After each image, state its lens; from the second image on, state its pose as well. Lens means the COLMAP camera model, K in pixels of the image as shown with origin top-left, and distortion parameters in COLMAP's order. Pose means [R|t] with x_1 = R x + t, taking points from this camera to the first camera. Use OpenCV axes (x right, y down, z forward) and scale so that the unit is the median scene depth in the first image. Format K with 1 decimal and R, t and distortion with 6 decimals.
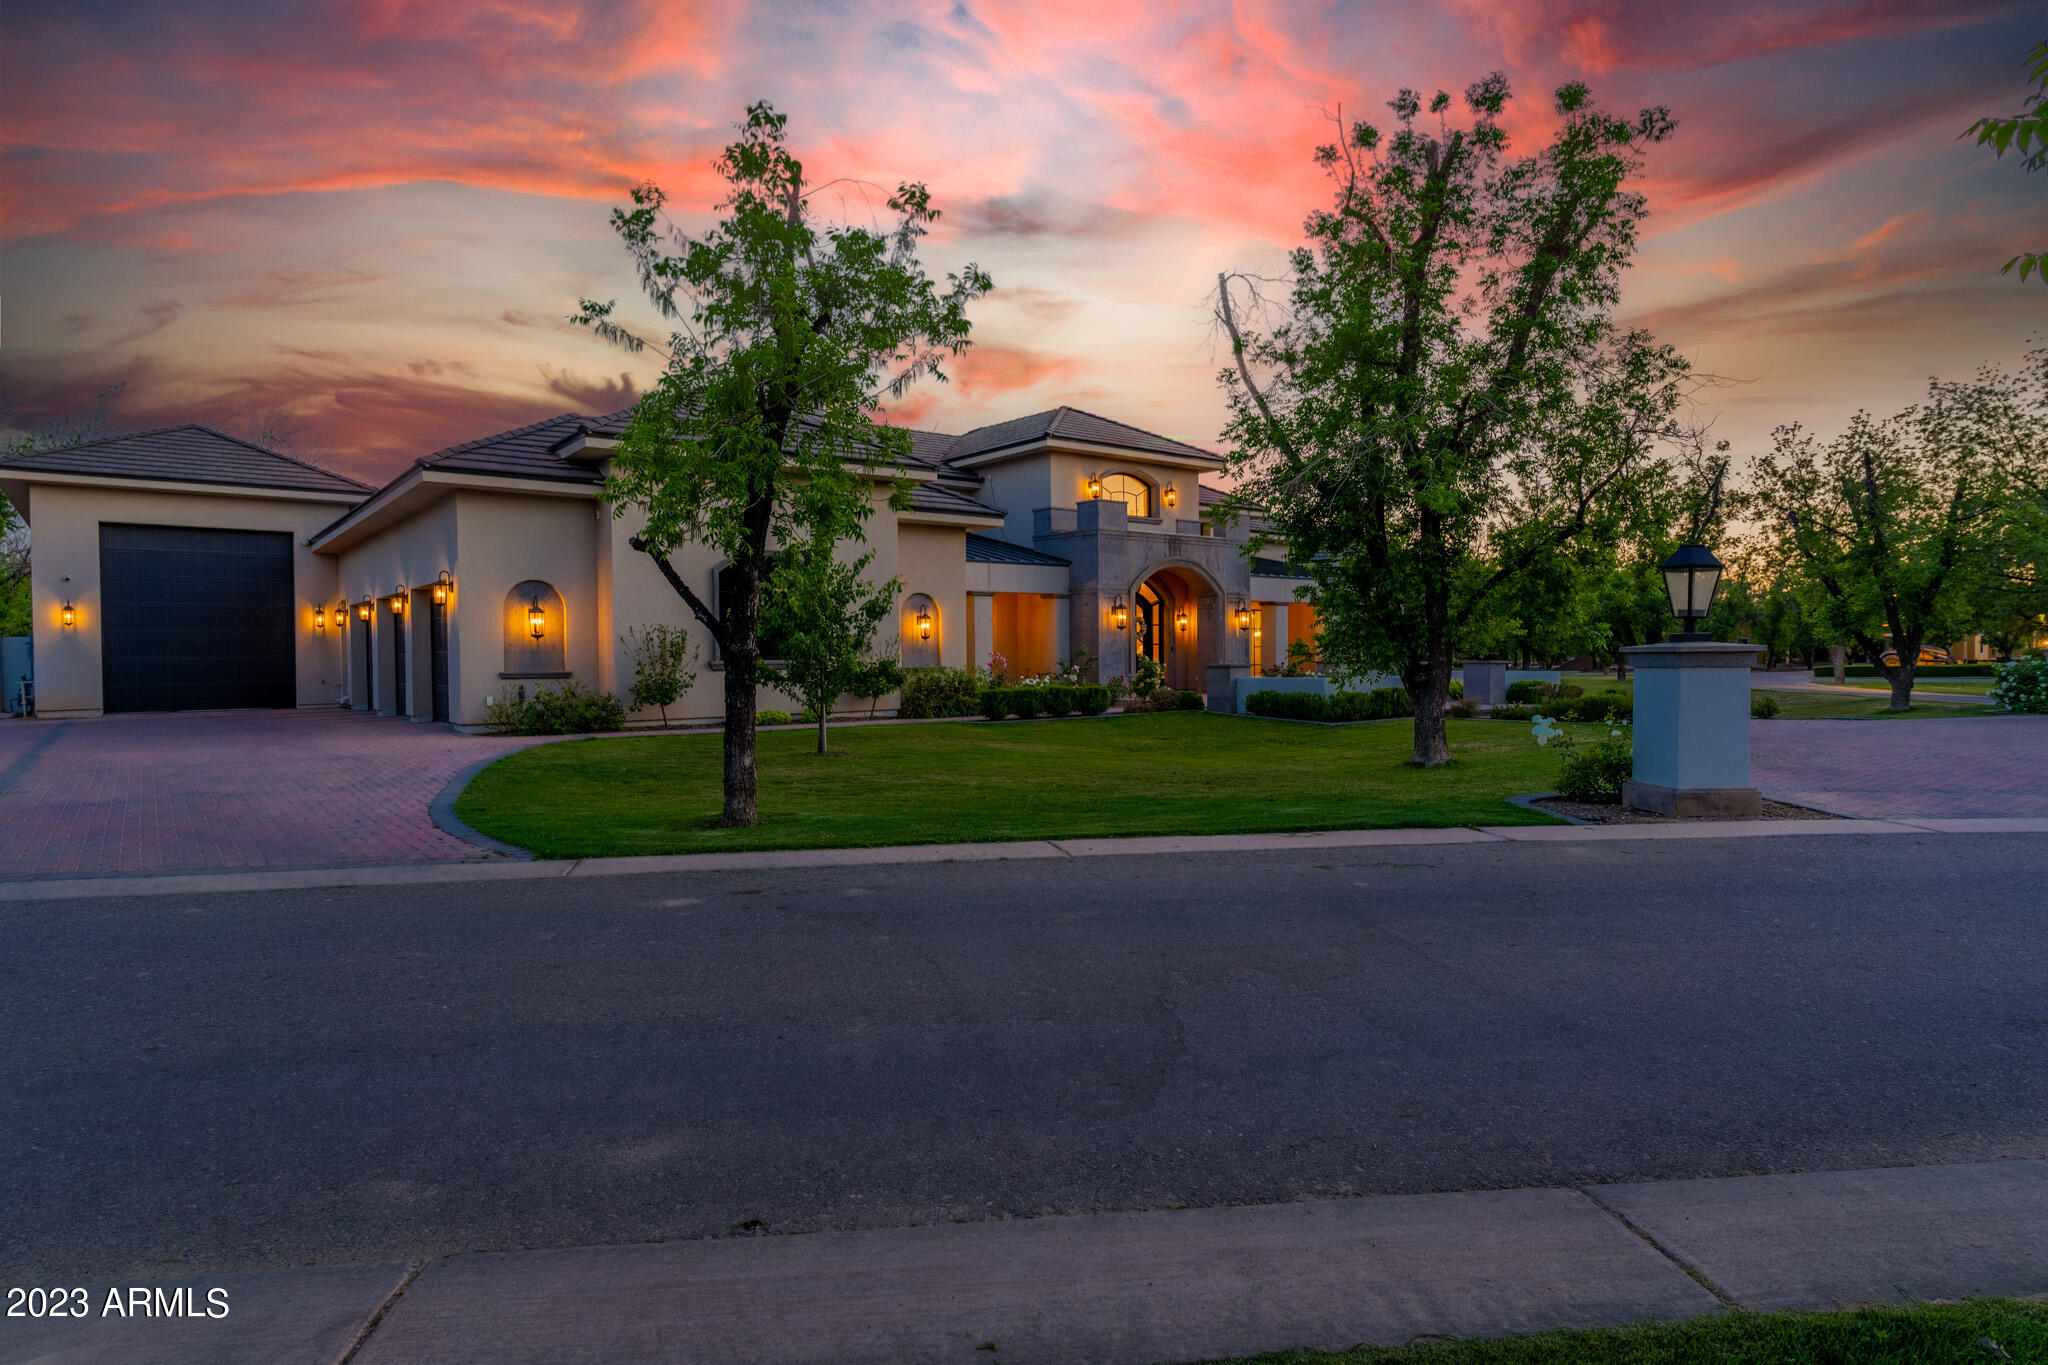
lens RADIAL K [[1165.1, 0, 1018.8], [0, 1165.1, 683.5], [0, 0, 1]] dist [0.000989, -0.001445]
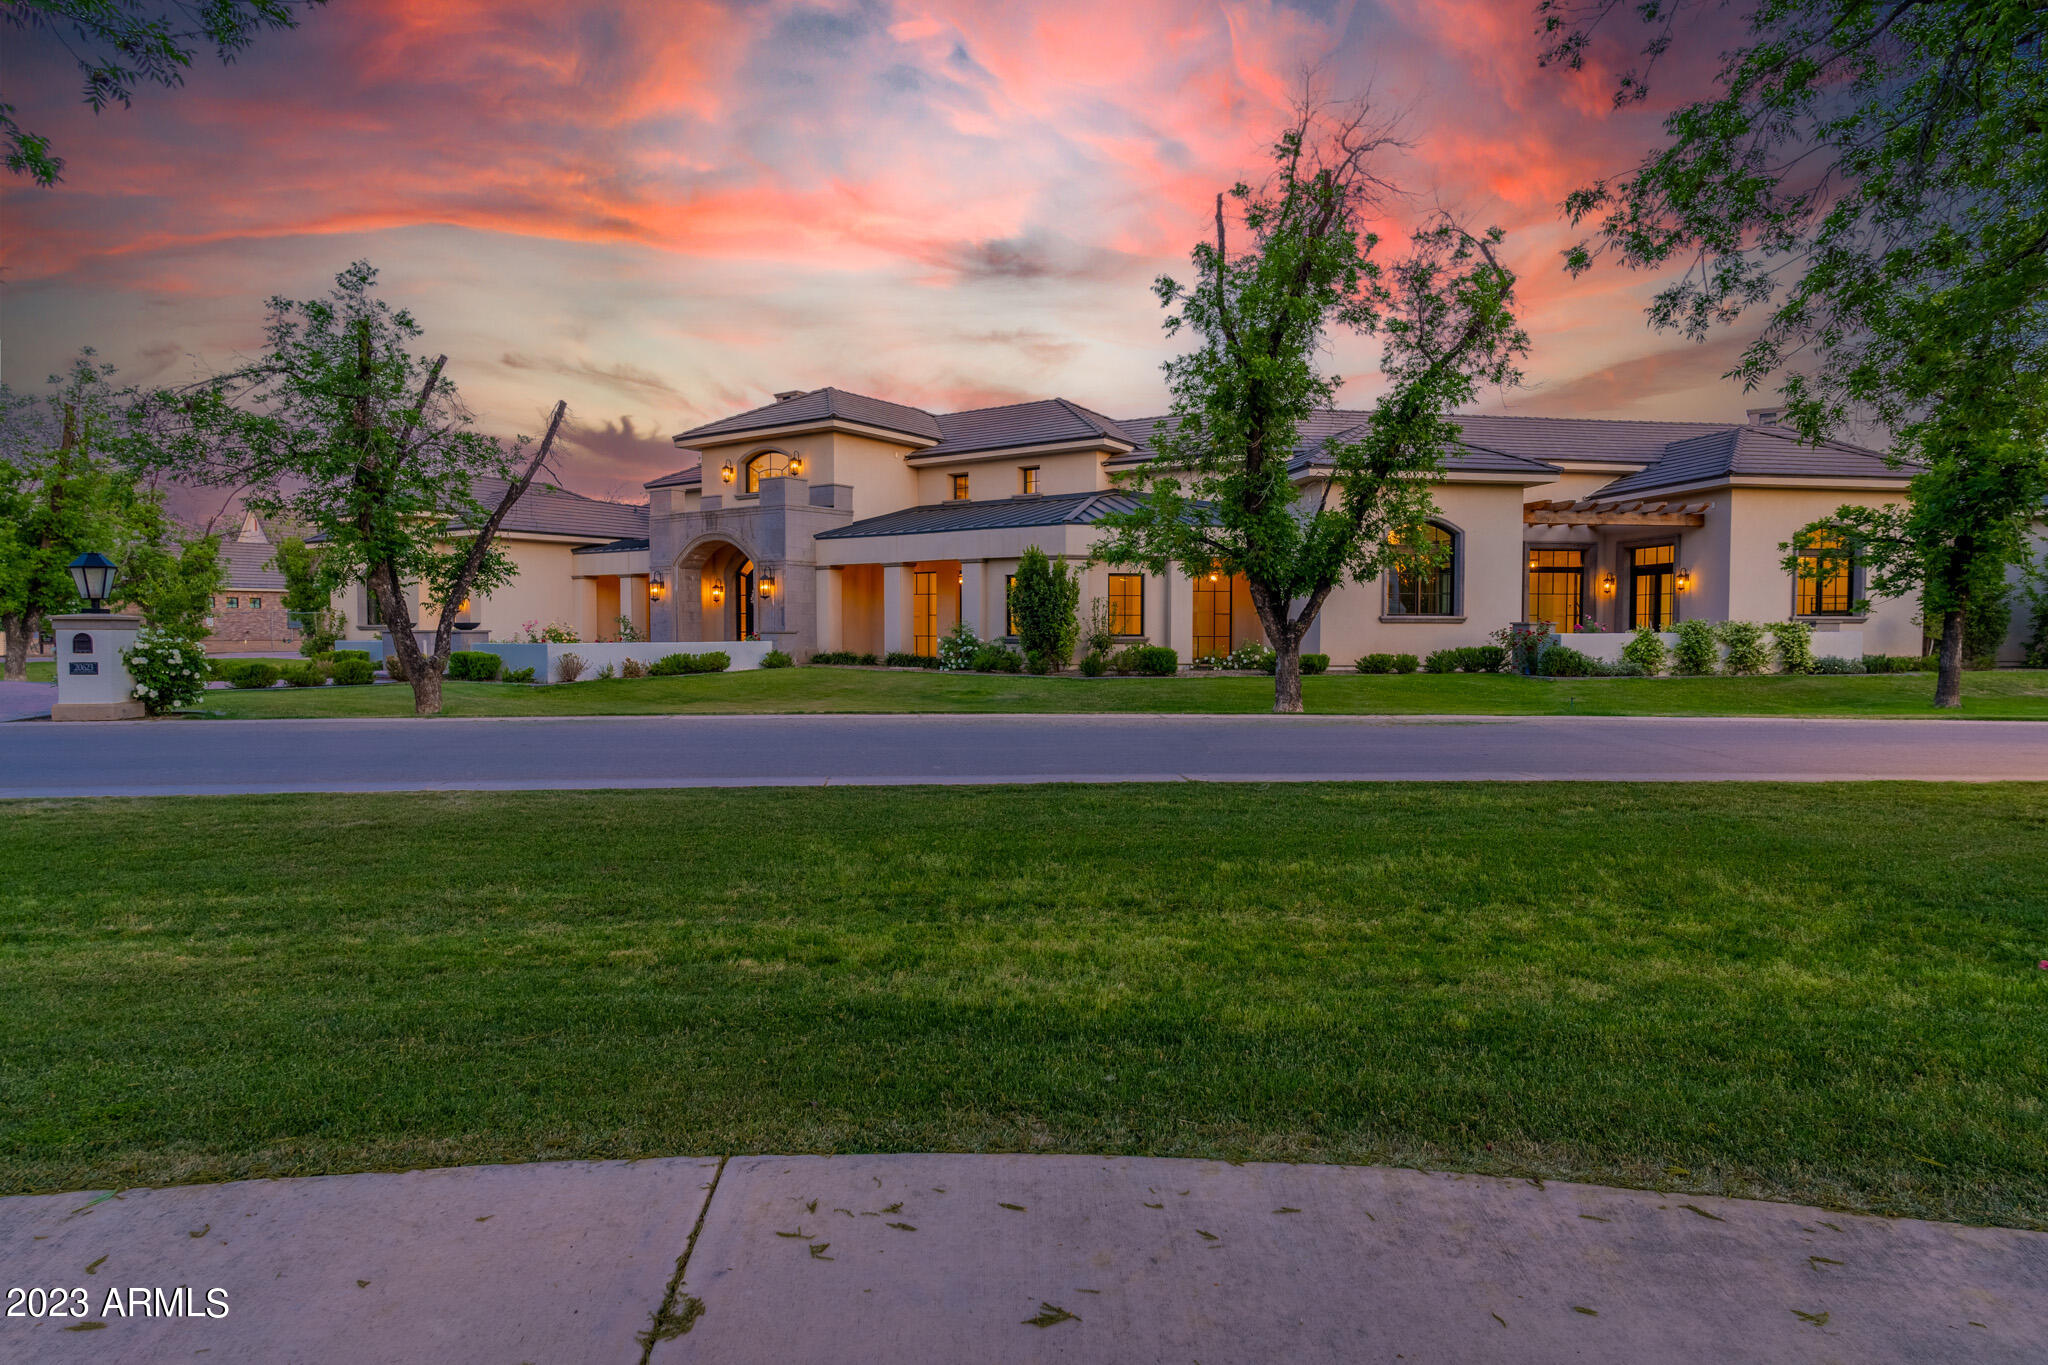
lens RADIAL K [[1165.1, 0, 1022.3], [0, 1165.1, 695.0], [0, 0, 1]] dist [0.000989, -0.001445]
pose [[0.337981, 0.057237, -0.939411, 1.250431], [-0.021789, 0.998357, 0.052989, -0.021253], [0.940901, 0.002559, 0.338673, 0.906913]]
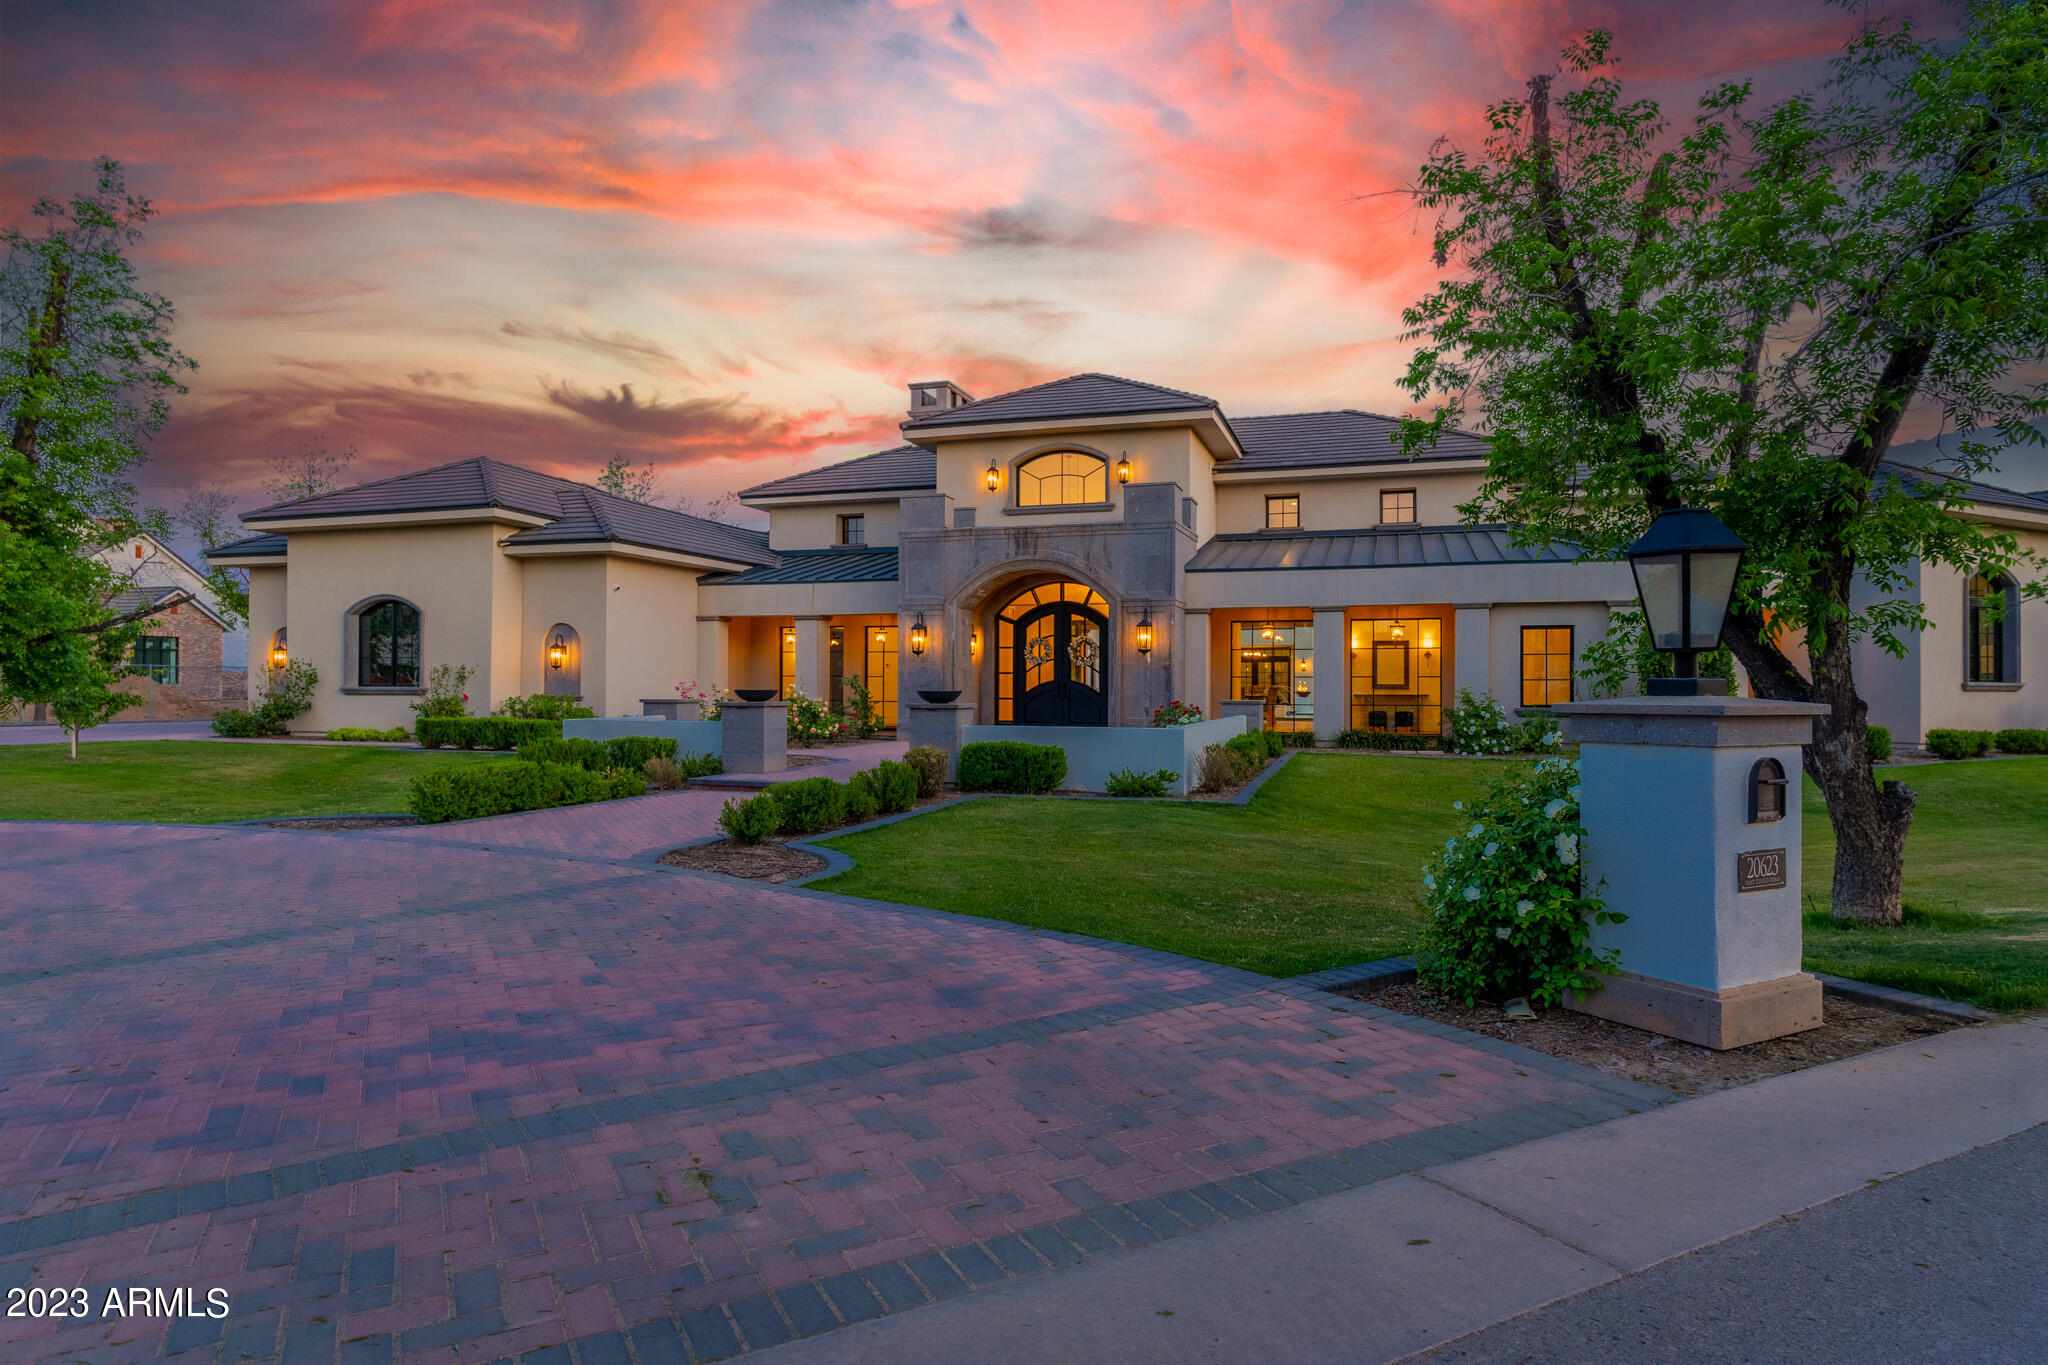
lens RADIAL K [[1165.1, 0, 1016.8], [0, 1165.1, 679.5], [0, 0, 1]] dist [0.000989, -0.001445]
pose [[0.594038, -0.000553, -0.804437, 0.729797], [-0.023906, 0.999546, -0.018340, -0.015983], [0.804082, 0.030125, 0.593755, 0.555520]]
